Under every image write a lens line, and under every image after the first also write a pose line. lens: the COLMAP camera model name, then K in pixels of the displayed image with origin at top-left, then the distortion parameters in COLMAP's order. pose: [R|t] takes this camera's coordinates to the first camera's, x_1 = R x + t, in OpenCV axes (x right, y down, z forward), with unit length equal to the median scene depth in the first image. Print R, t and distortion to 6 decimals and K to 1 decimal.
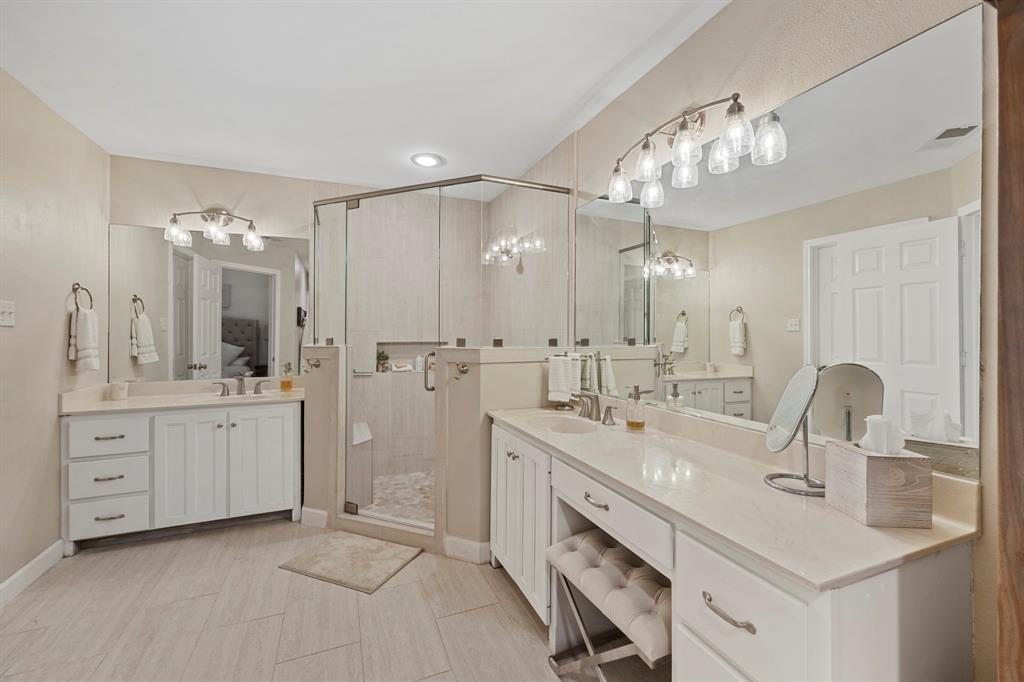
lens RADIAL K [[419.5, 0, 512.8], [0, 419.5, 335.7], [0, 0, 1]] dist [-0.000764, -0.000344]
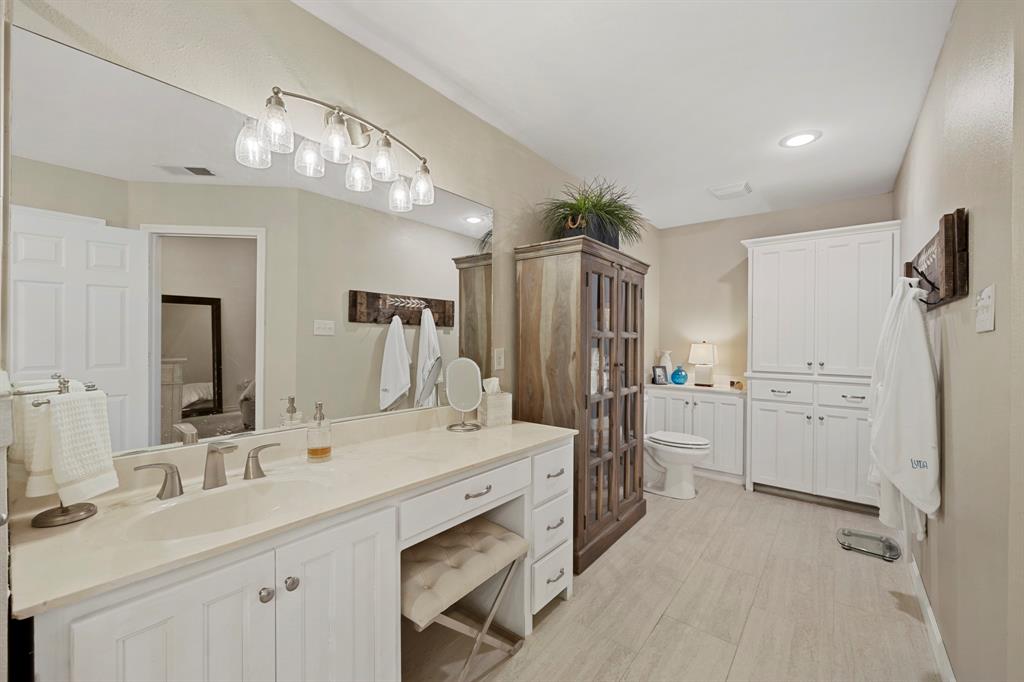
lens RADIAL K [[407.7, 0, 513.6], [0, 407.7, 341.5], [0, 0, 1]] dist [-0.012364, -0.000023]
pose [[-0.462570, -0.004258, 0.886573, -0.551387], [-0.005369, 0.999984, 0.002002, -0.000965], [-0.886567, -0.003833, -0.462585, 0.991503]]
